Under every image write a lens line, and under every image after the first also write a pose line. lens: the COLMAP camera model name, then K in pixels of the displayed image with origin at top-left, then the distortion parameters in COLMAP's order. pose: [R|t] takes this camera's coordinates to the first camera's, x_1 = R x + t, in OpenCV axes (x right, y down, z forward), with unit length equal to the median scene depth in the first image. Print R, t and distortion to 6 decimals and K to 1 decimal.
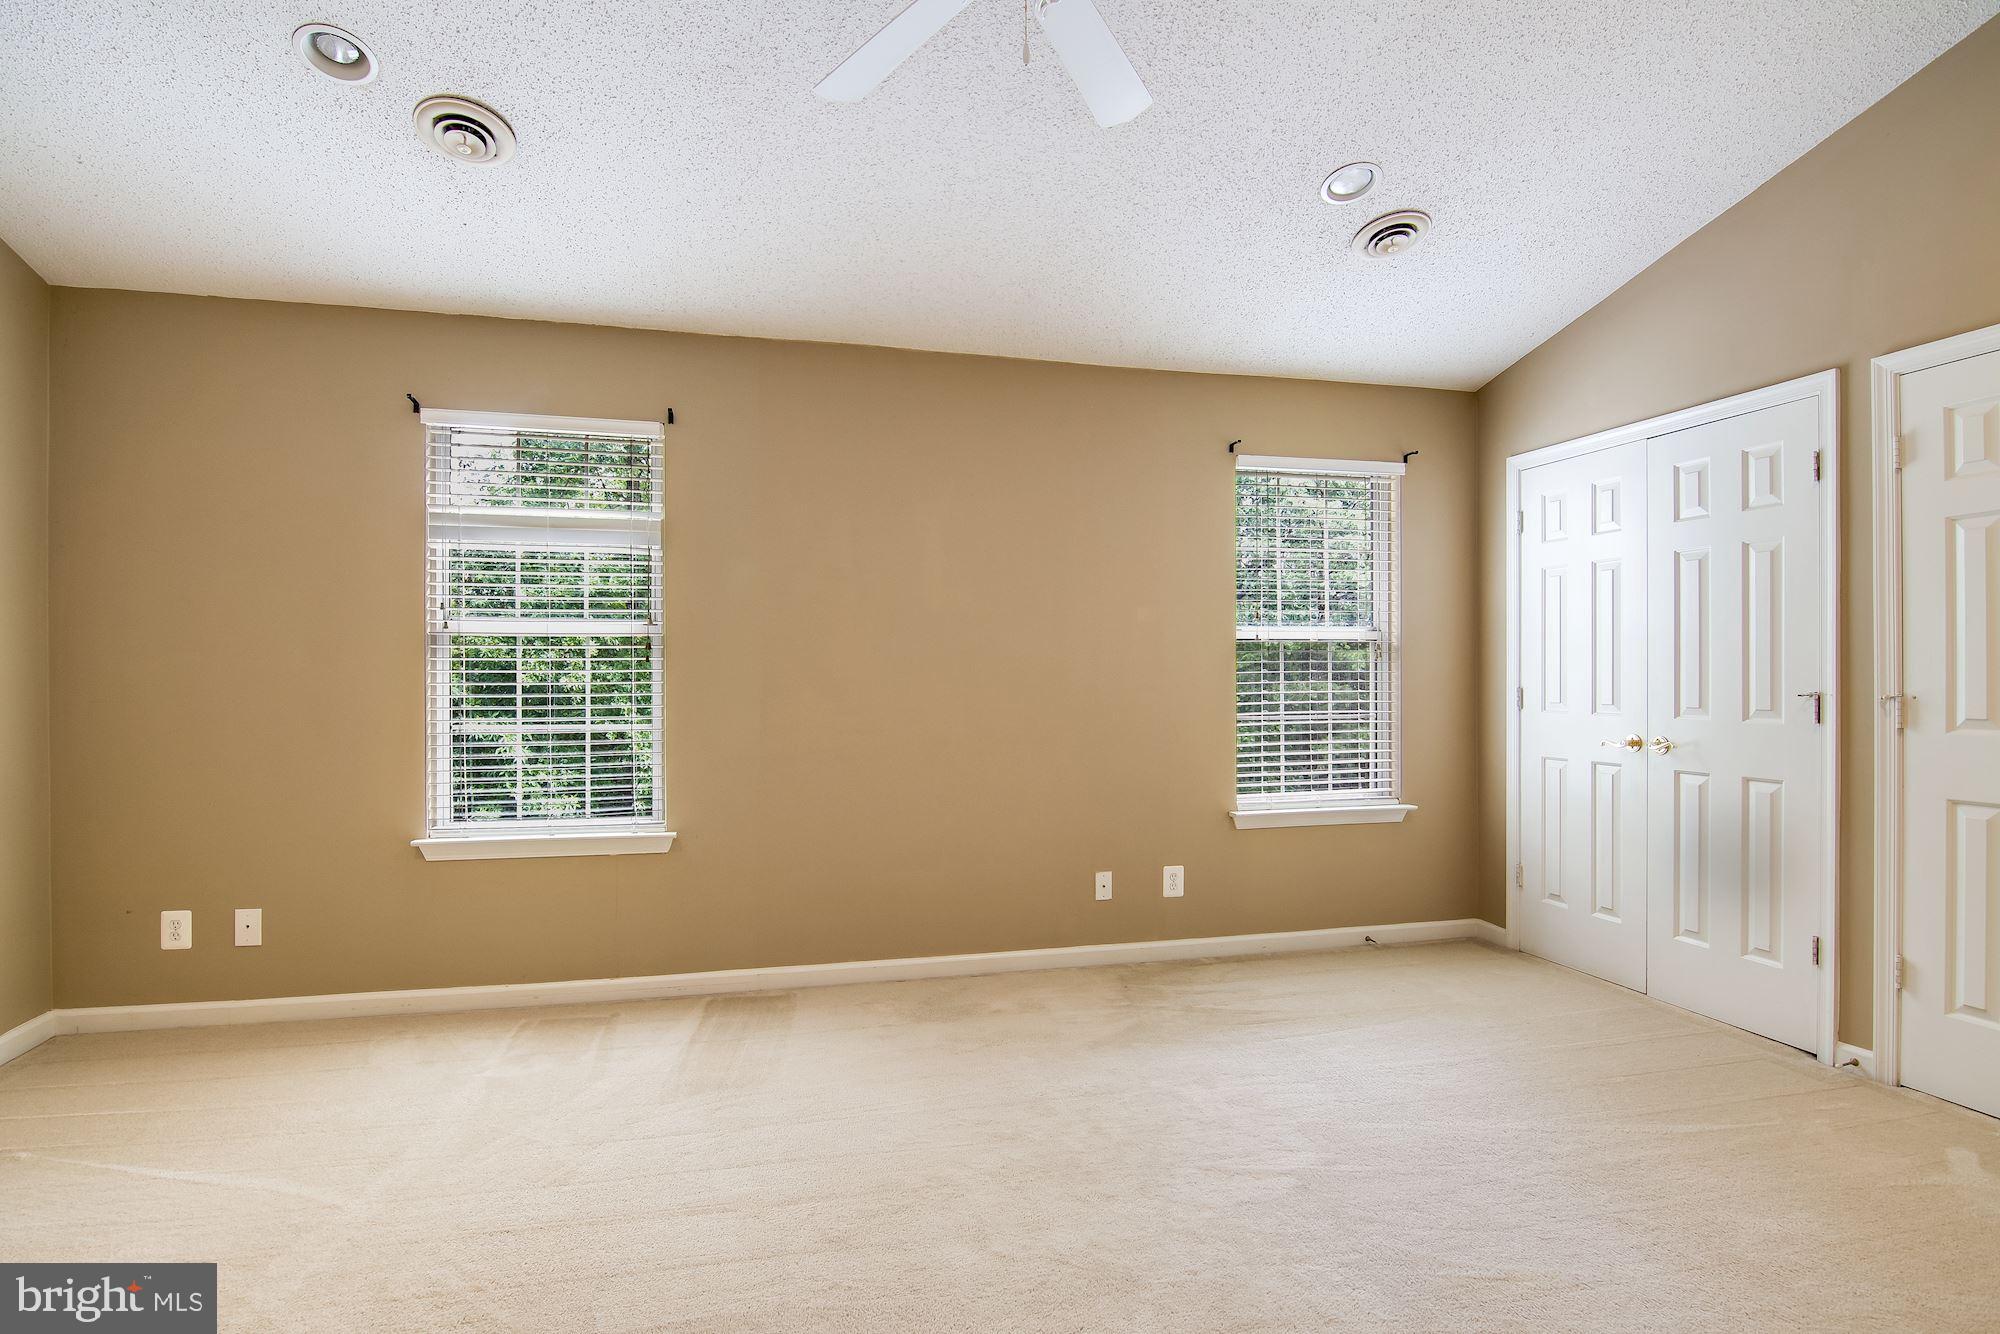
lens RADIAL K [[998.0, 0, 964.4], [0, 998.0, 674.5], [0, 0, 1]] dist [-0.000761, -0.013504]
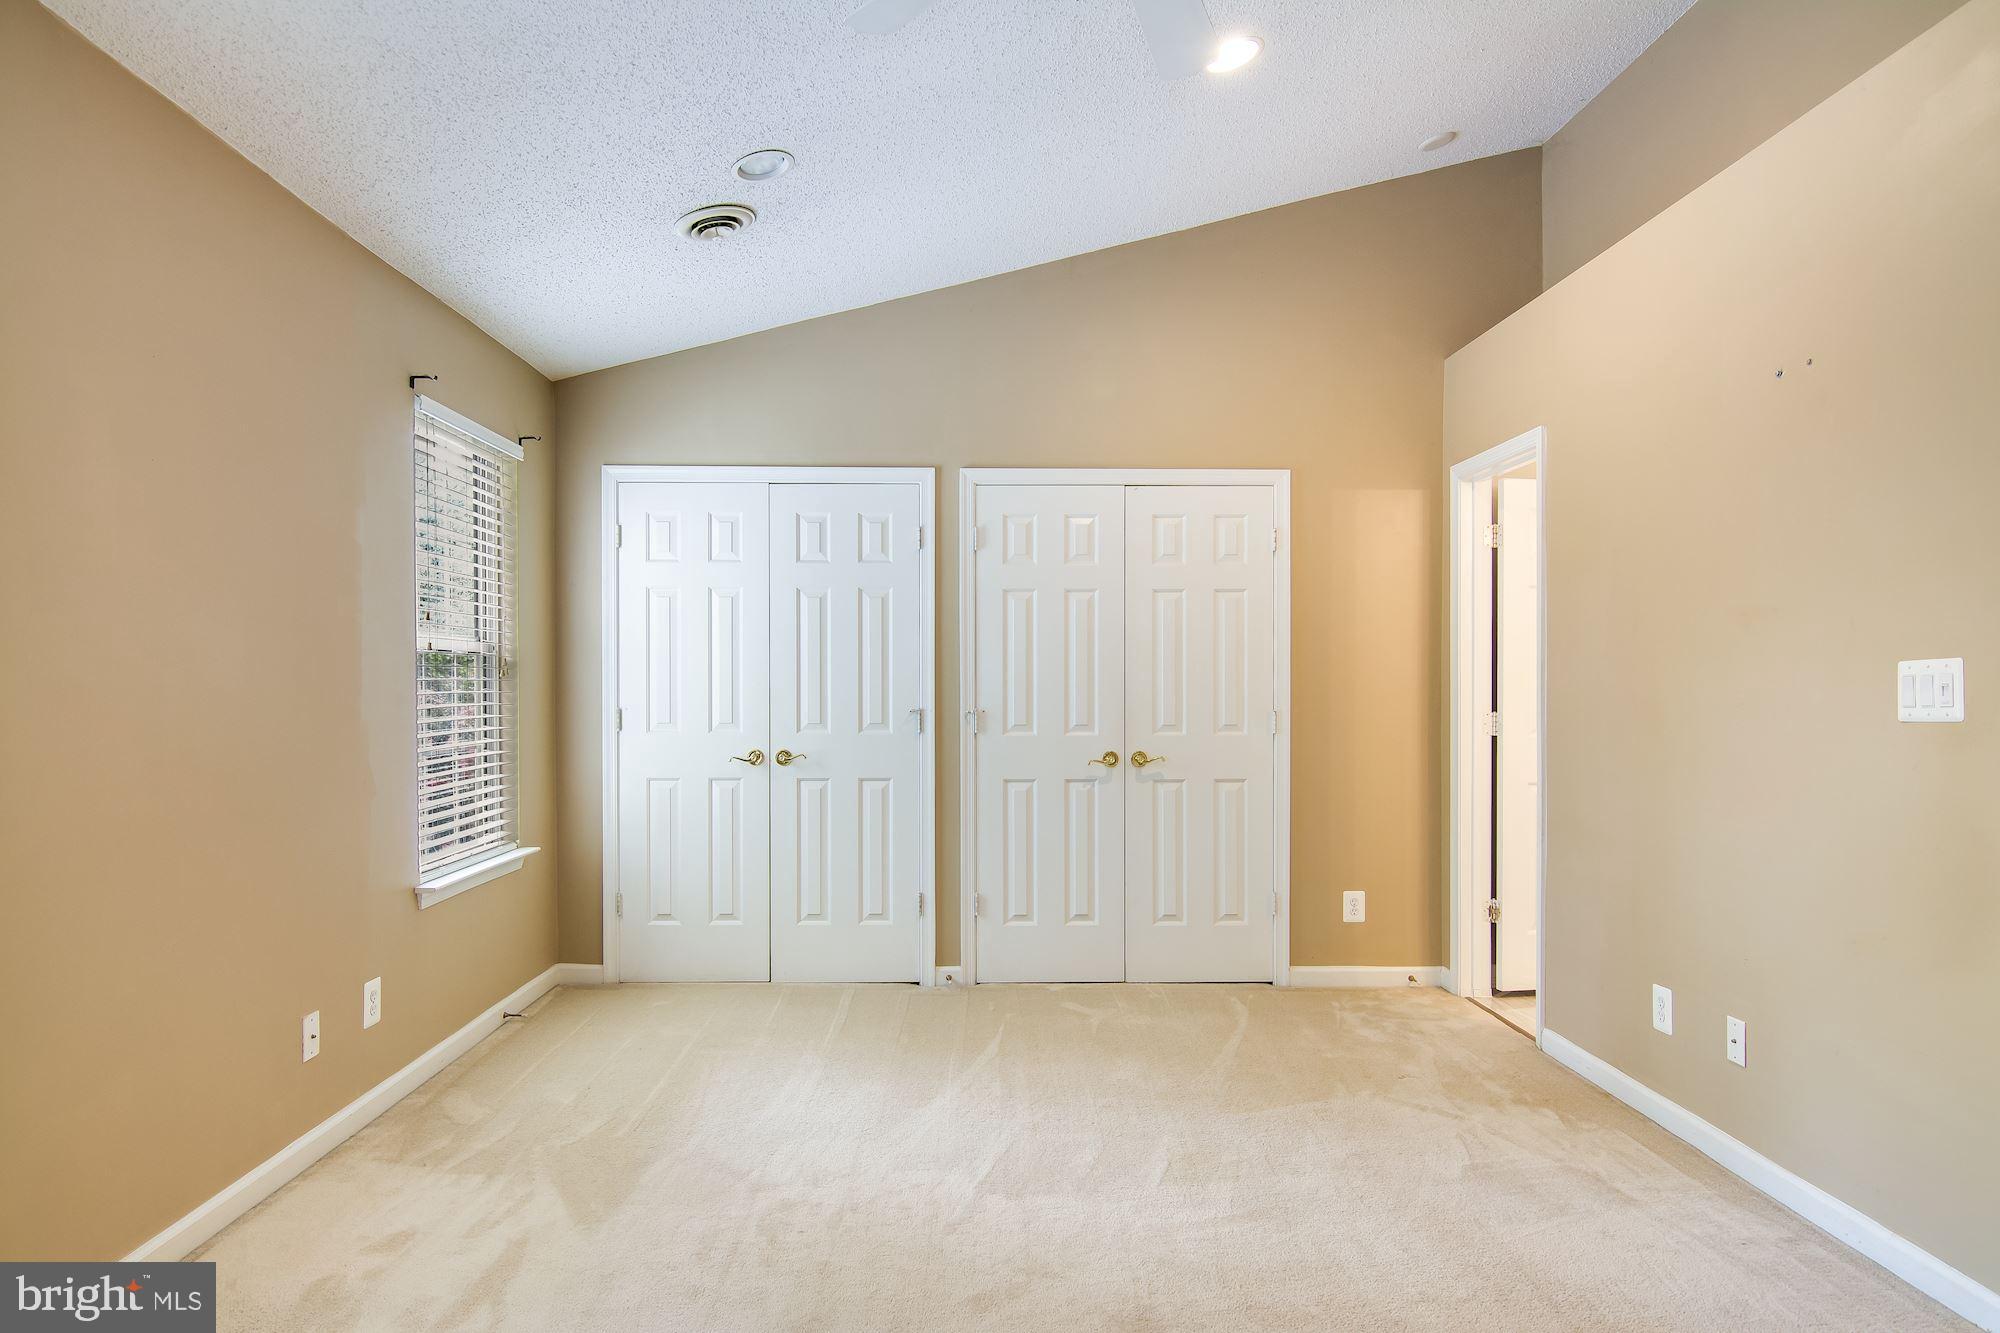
lens RADIAL K [[1178.7, 0, 973.9], [0, 1178.7, 692.1], [0, 0, 1]] dist [0.002799, -0.003063]
pose [[0.215671, -0.003123, 0.976461, -0.634037], [-0.003035, 0.999988, 0.003869, -0.010519], [-0.976461, -0.003798, 0.215659, 0.561896]]
